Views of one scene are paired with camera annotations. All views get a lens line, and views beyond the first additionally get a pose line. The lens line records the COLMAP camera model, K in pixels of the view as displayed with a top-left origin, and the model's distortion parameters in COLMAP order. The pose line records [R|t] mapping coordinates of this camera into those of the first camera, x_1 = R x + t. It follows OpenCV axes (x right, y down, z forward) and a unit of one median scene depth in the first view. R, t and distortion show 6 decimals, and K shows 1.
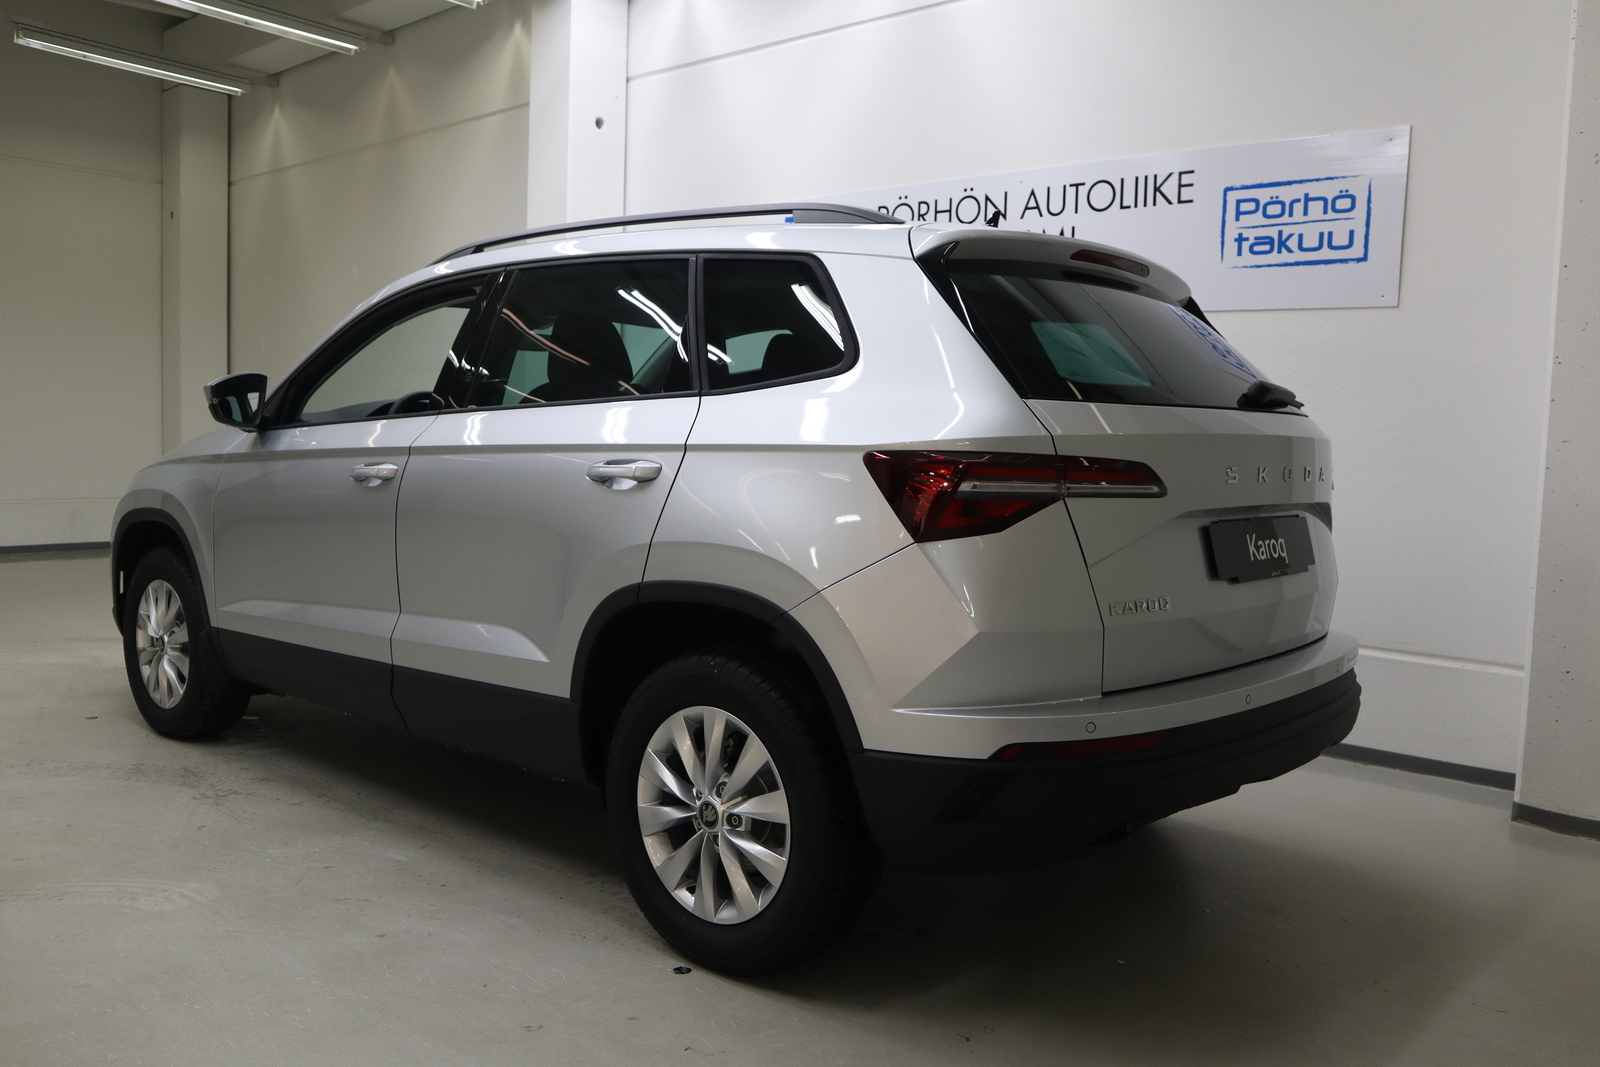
lens RADIAL K [[1284.7, 0, 807.6], [0, 1284.7, 526.3], [0, 0, 1]] dist [-0.054789, 0.033554]
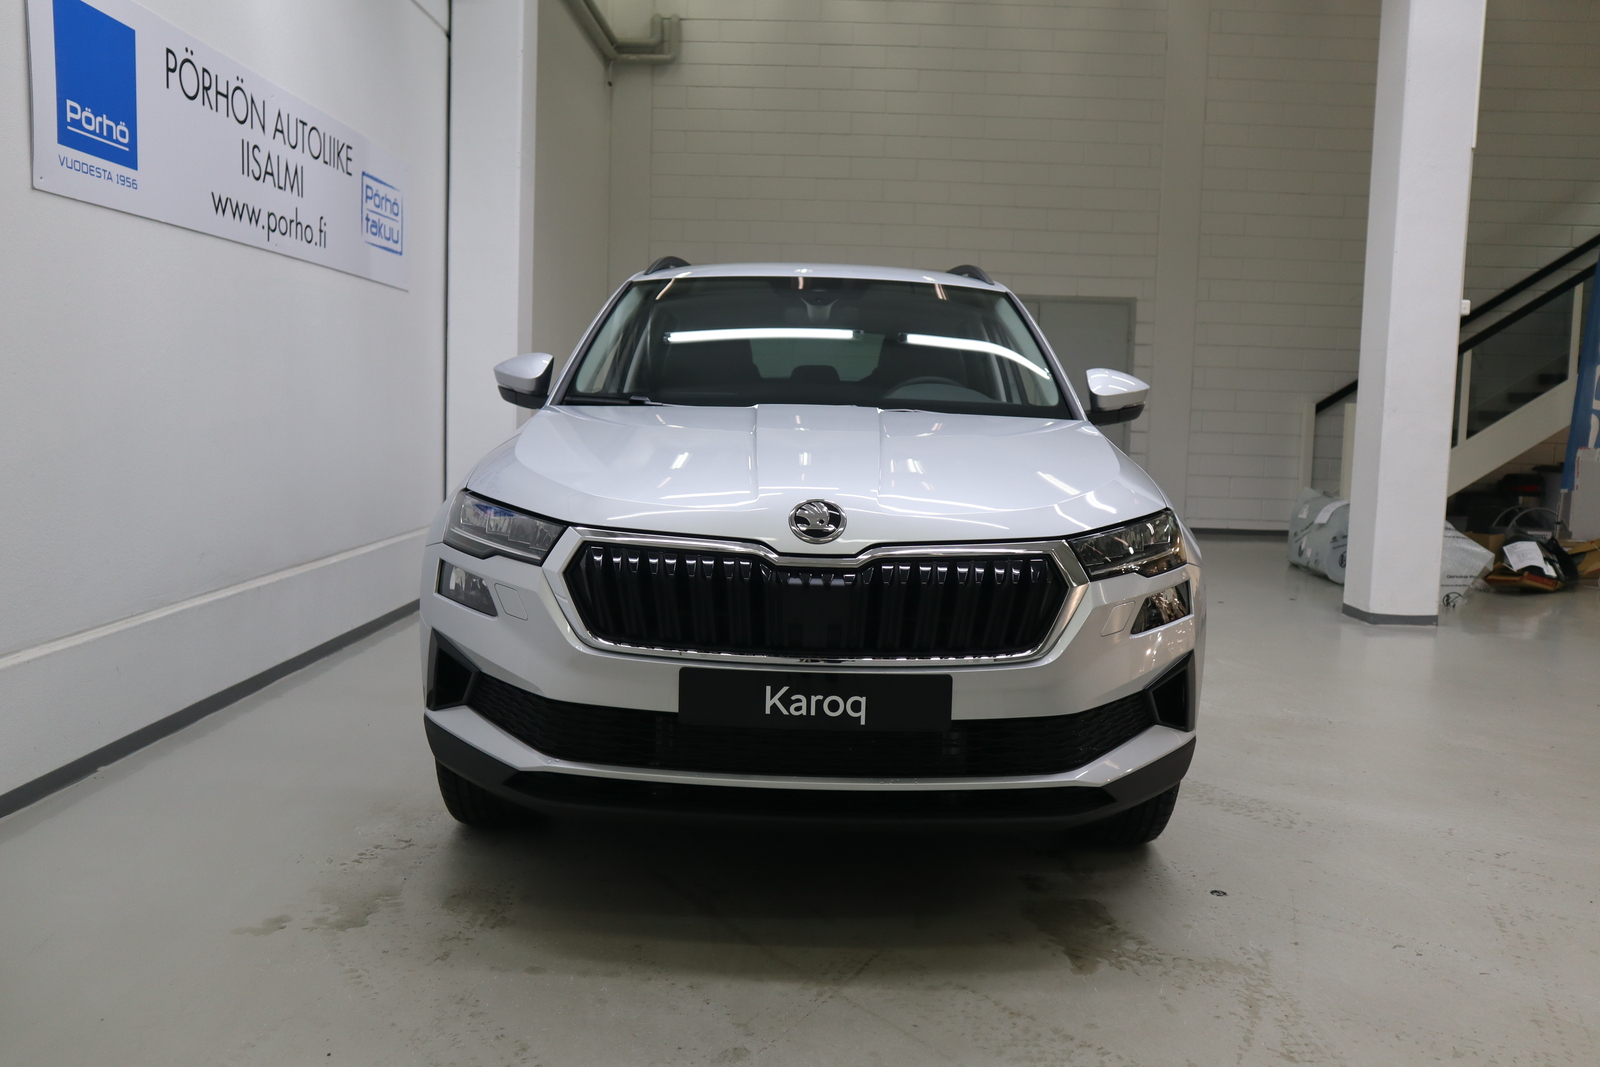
lens RADIAL K [[1284.7, 0, 803.8], [0, 1284.7, 535.2], [0, 0, 1]] dist [-0.054789, 0.033554]
pose [[-0.653550, -0.129004, 0.745809, -0.822863], [0.005742, 0.984495, 0.175321, -0.136085], [-0.756862, 0.118864, -0.642676, 1.441035]]
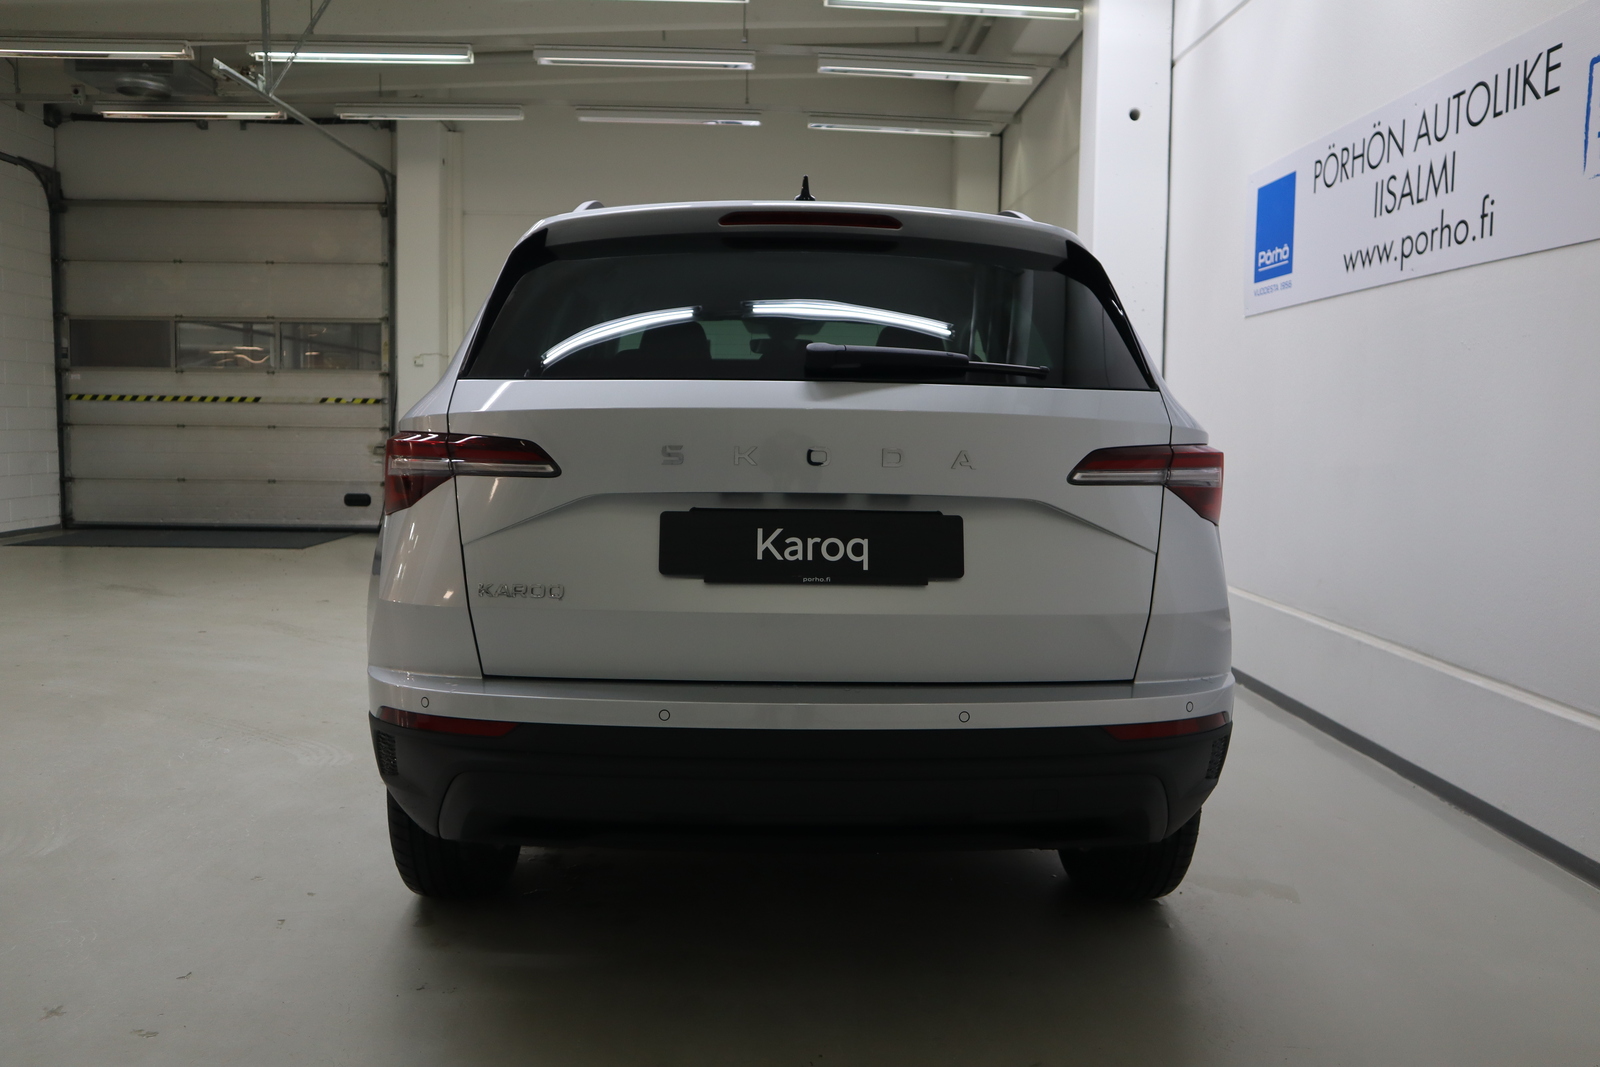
lens RADIAL K [[1284.7, 0, 800.1], [0, 1284.7, 536.8], [0, 0, 1]] dist [-0.054789, 0.033554]
pose [[0.686162, 0.043196, -0.726165, 0.522084], [-0.050107, 0.998671, 0.012060, 0.000306], [0.725721, 0.028111, 0.687415, 0.235333]]
